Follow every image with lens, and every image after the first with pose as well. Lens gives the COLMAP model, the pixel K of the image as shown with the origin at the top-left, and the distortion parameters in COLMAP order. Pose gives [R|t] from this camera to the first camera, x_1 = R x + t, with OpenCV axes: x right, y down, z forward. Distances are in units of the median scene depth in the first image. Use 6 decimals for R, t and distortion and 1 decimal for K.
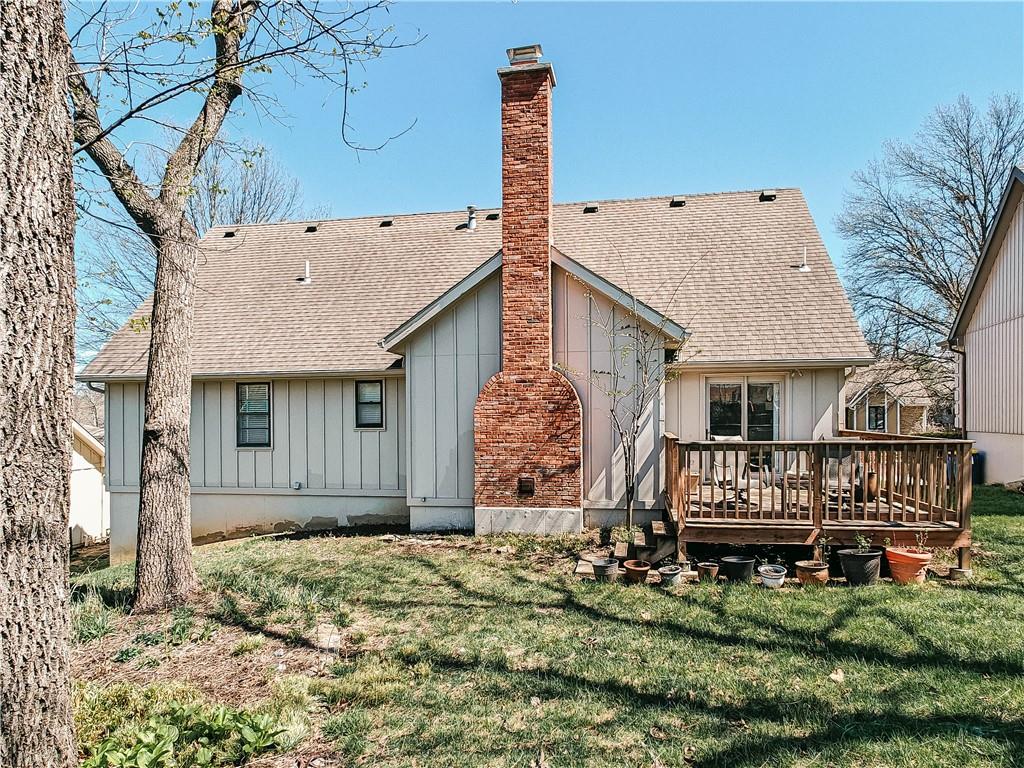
lens RADIAL K [[596.0, 0, 511.9], [0, 596.0, 388.5], [0, 0, 1]] dist [-0.000706, -0.002475]
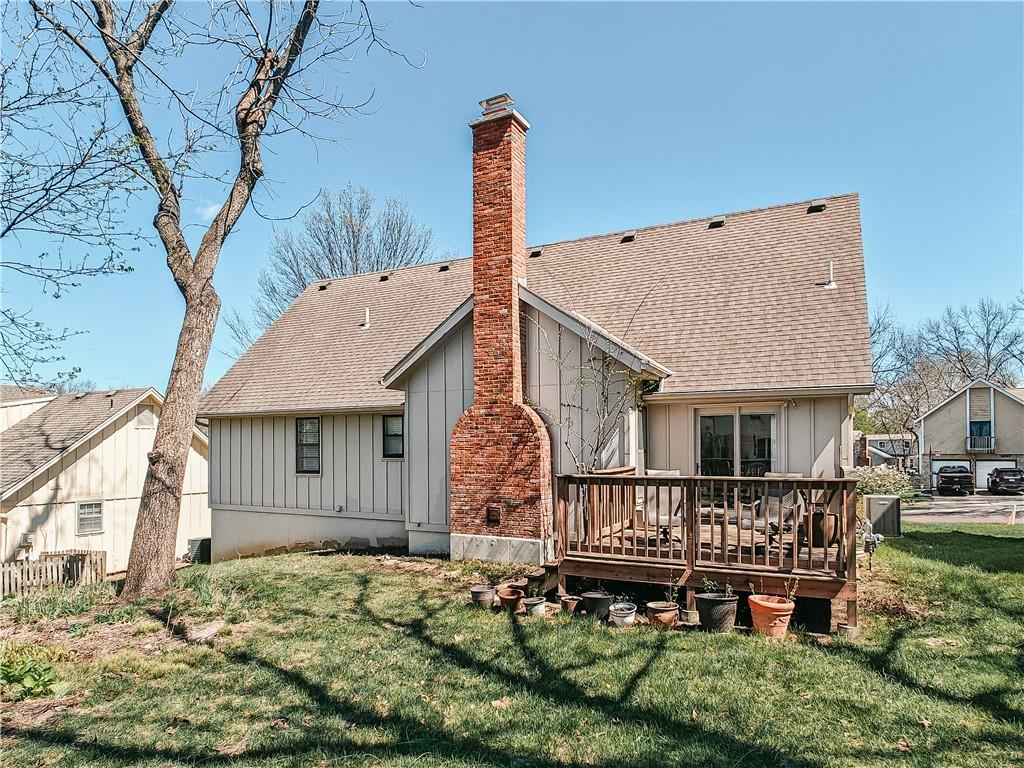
lens RADIAL K [[596.0, 0, 509.2], [0, 596.0, 410.6], [0, 0, 1]] dist [-0.000706, -0.002475]
pose [[0.959179, -0.011845, -0.282551, 0.339542], [0.007607, 0.999842, -0.016090, -0.002772], [0.282697, 0.013283, 0.959117, 0.005419]]
